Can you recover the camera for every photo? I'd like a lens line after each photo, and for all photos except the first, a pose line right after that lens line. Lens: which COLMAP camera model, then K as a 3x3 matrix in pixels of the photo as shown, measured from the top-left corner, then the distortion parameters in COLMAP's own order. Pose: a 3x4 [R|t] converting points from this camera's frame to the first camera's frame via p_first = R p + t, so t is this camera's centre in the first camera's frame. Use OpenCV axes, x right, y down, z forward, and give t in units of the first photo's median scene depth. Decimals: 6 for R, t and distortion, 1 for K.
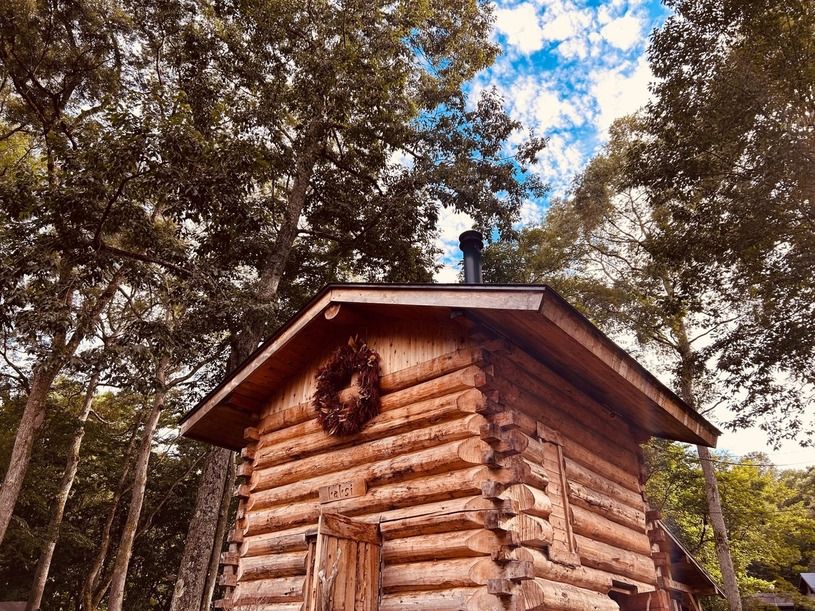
lens RADIAL K [[609.1, 0, 409.6], [0, 609.1, 302.2], [0, 0, 1]] dist [0.032266, -0.016695]
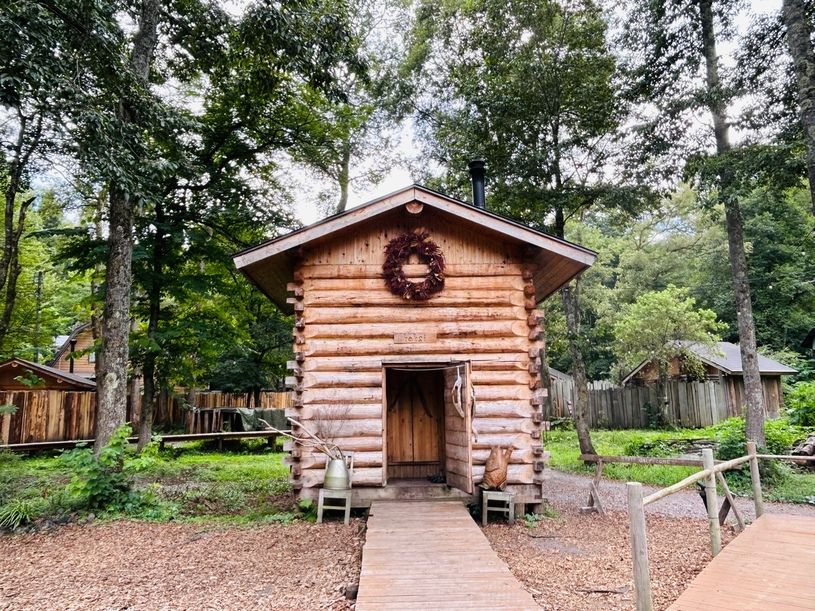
lens RADIAL K [[599.8, 0, 409.3], [0, 599.8, 305.7], [0, 0, 1]] dist [-0.010336, -0.001498]
pose [[0.739914, 0.092468, 0.666316, -1.087446], [-0.318230, 0.920779, 0.225599, -0.086766], [-0.592669, -0.378966, 0.710724, -0.000221]]
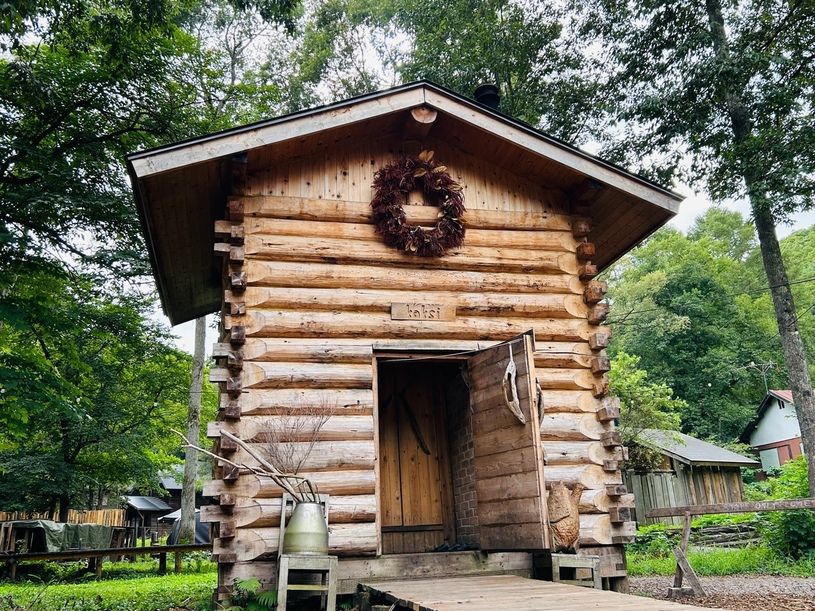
lens RADIAL K [[715.8, 0, 403.5], [0, 715.8, 307.9], [0, 0, 1]] dist [0.042648, -0.038282]
pose [[0.592951, 0.213206, 0.776500, -0.975180], [-0.362382, 0.931796, 0.020876, 0.287236], [-0.719089, -0.293768, 0.629771, 0.324383]]
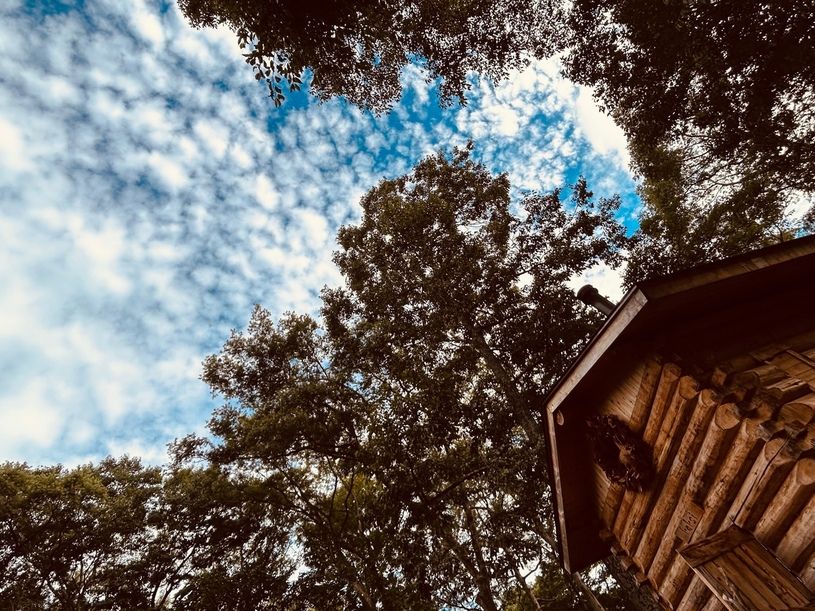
lens RADIAL K [[482.5, 0, 411.9], [0, 482.5, 307.0], [0, 0, 1]] dist [0.002424, -0.001683]
pose [[0.562779, -0.796684, -0.220397, 0.115938], [0.706571, 0.602016, -0.371933, 0.035231], [0.428996, 0.053590, 0.901715, -0.056681]]
